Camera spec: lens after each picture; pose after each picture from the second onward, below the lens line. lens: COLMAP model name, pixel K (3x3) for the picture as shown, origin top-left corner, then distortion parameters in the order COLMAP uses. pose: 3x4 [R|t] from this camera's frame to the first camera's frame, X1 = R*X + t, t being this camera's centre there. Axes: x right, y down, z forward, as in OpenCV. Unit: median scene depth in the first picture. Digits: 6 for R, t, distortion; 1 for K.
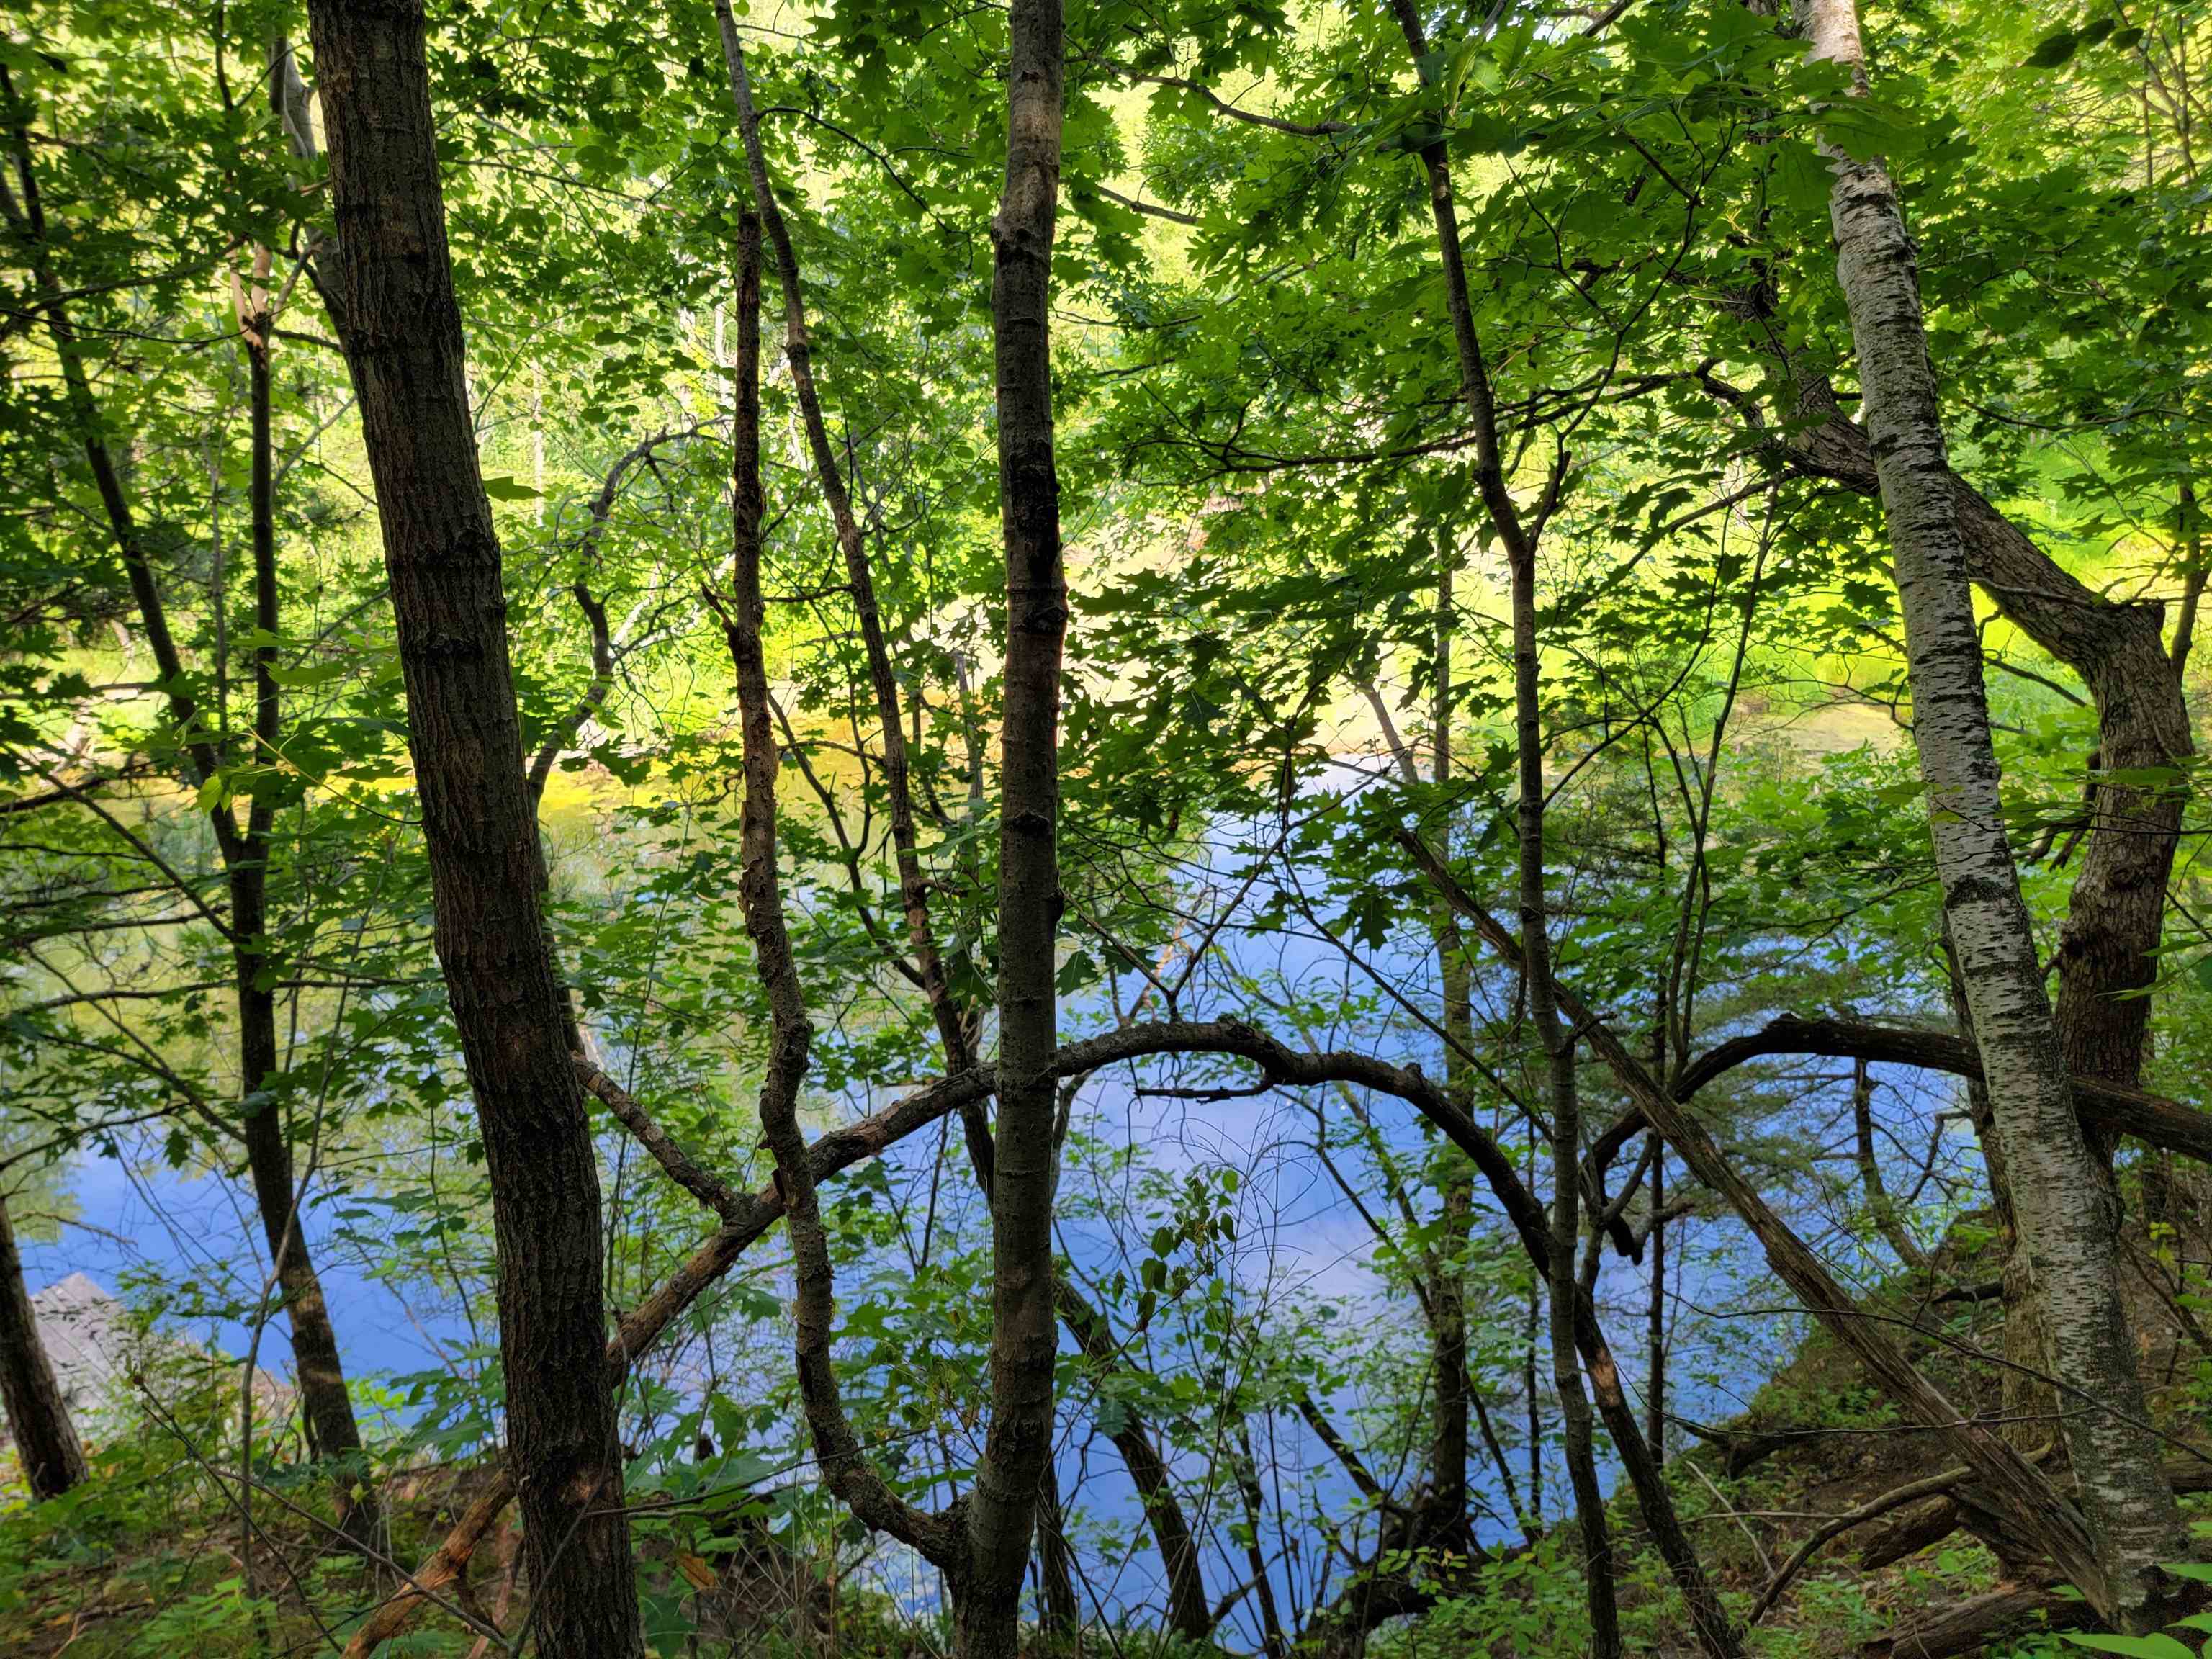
lens RADIAL K [[1521.6, 0, 1106.2], [0, 1521.6, 852.8], [0, 0, 1]] dist [0.051704, -0.056271]
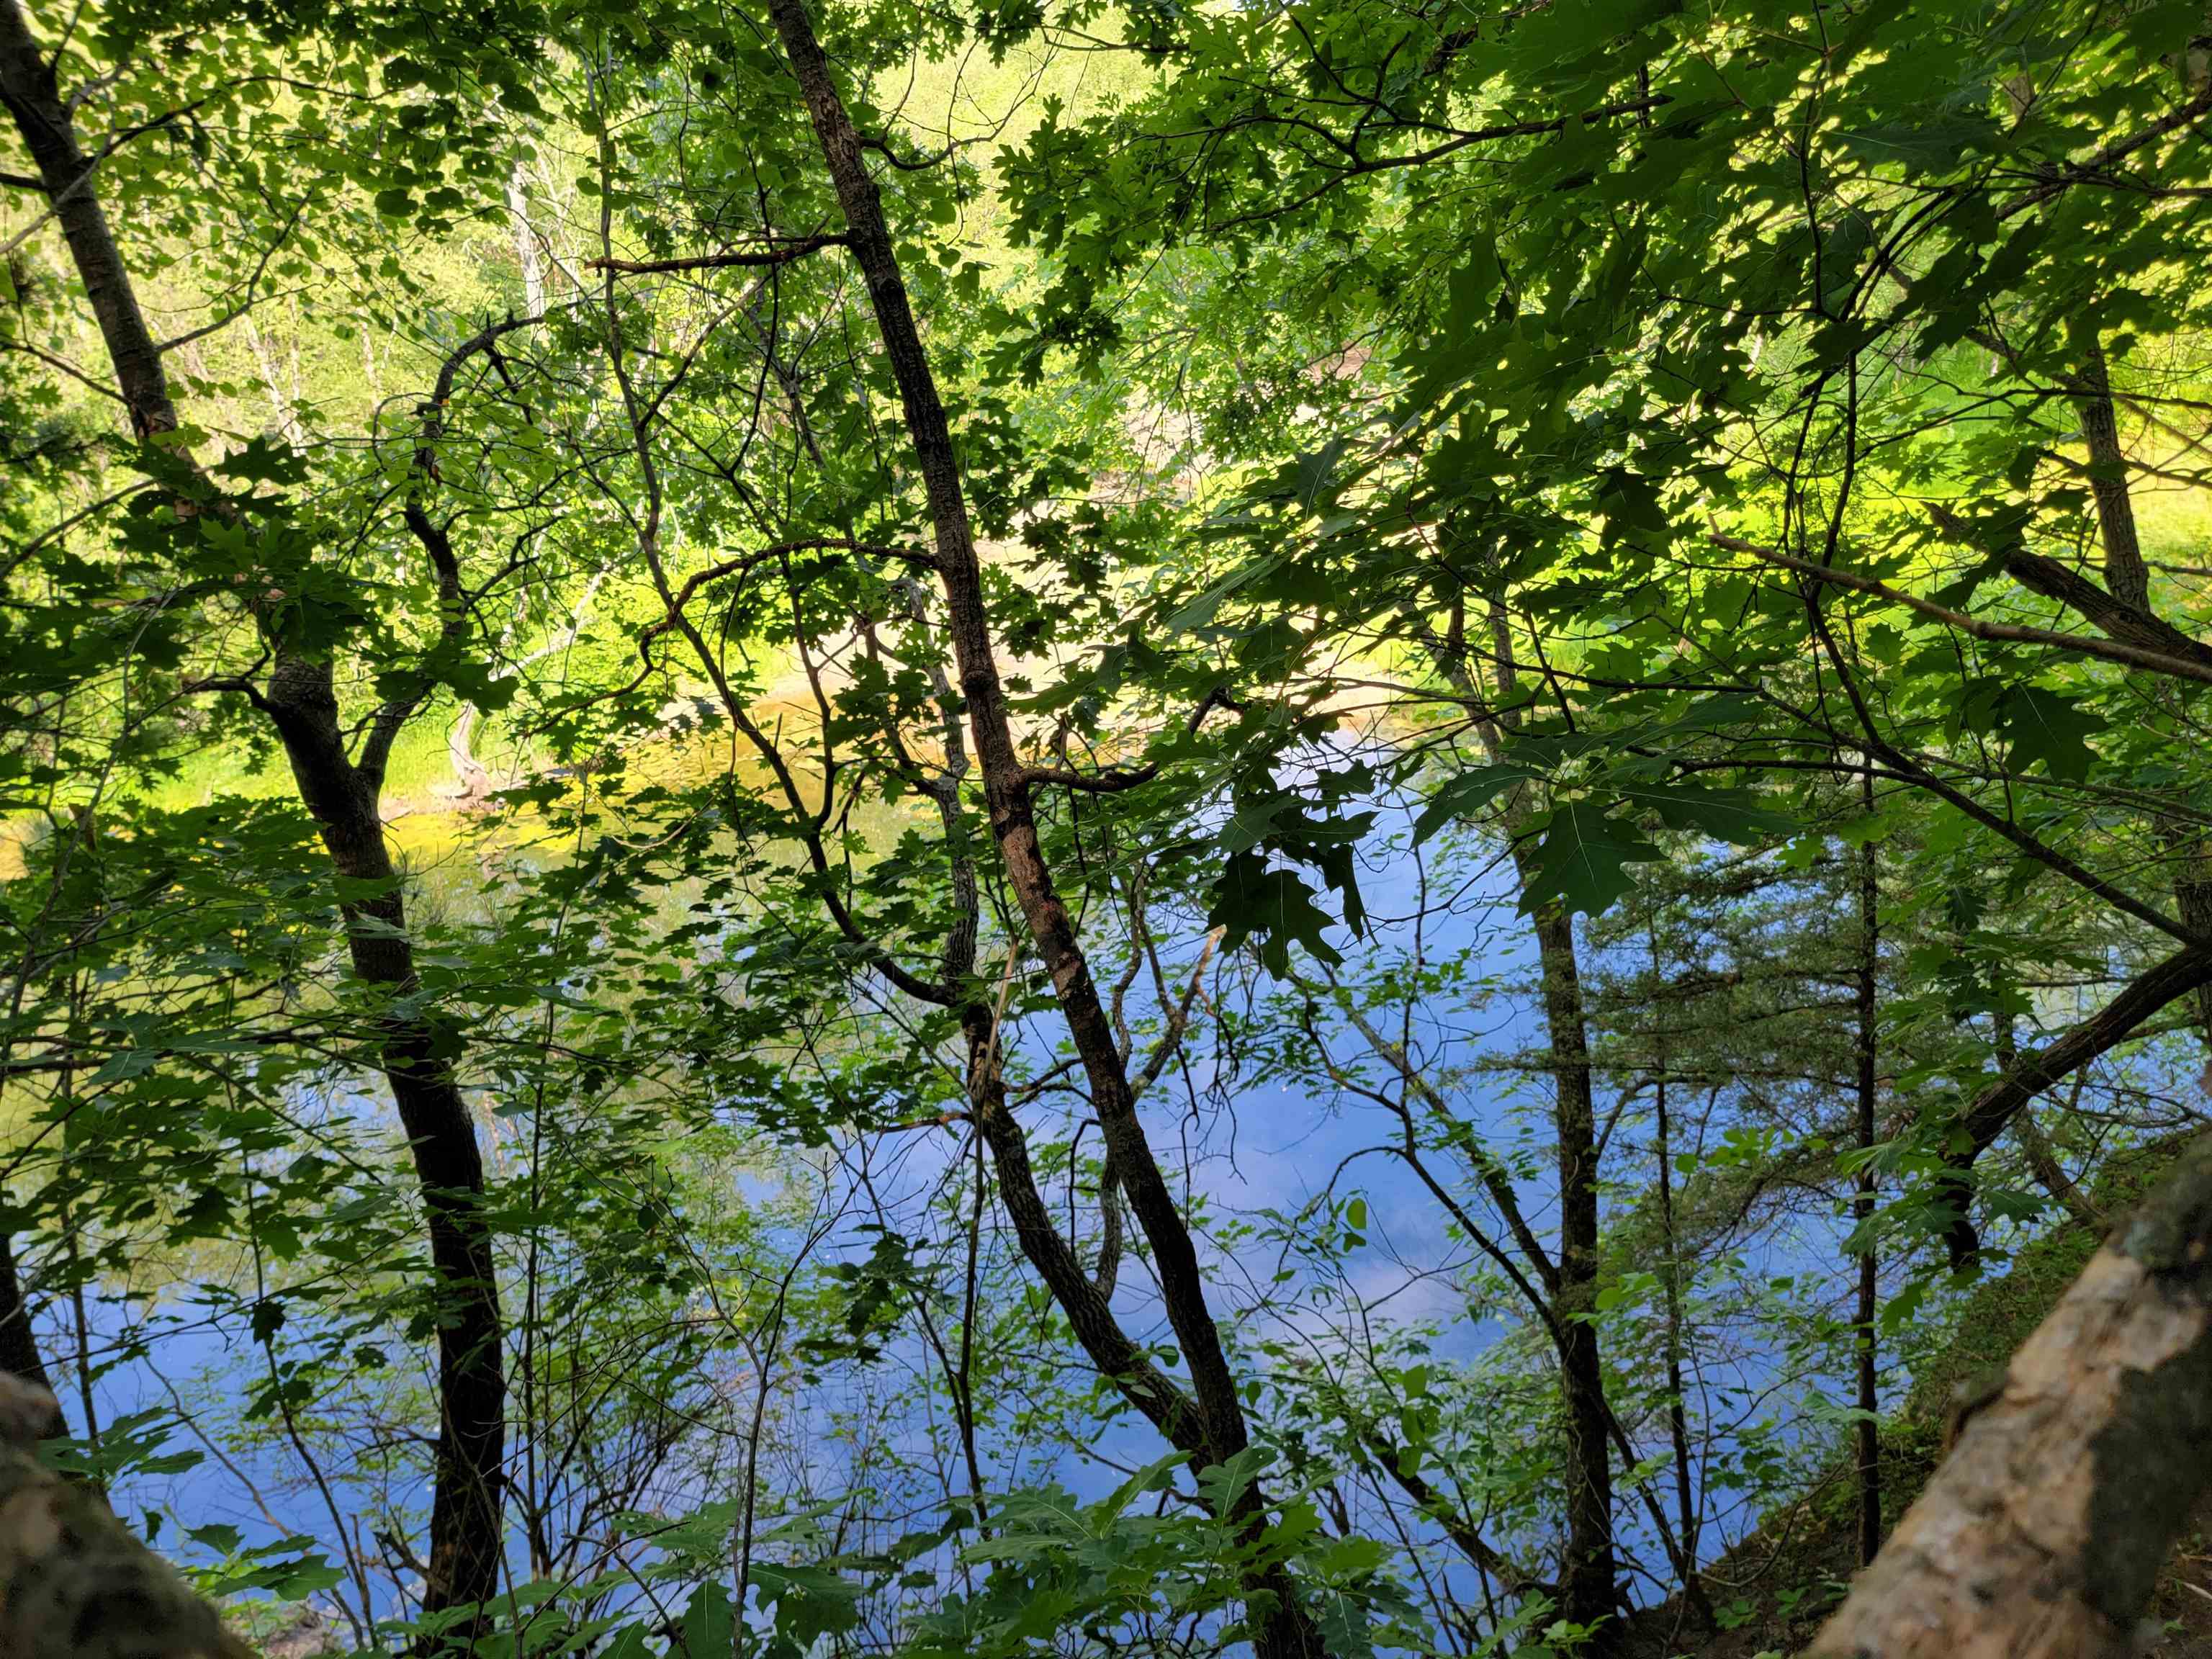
lens RADIAL K [[1521.6, 0, 1106.2], [0, 1521.6, 852.8], [0, 0, 1]] dist [0.051704, -0.056271]
pose [[0.994519, -0.085214, 0.060579, -0.068360], [0.085530, 0.996332, -0.002637, 0.027936], [-0.060132, 0.007804, 0.998160, 0.241912]]
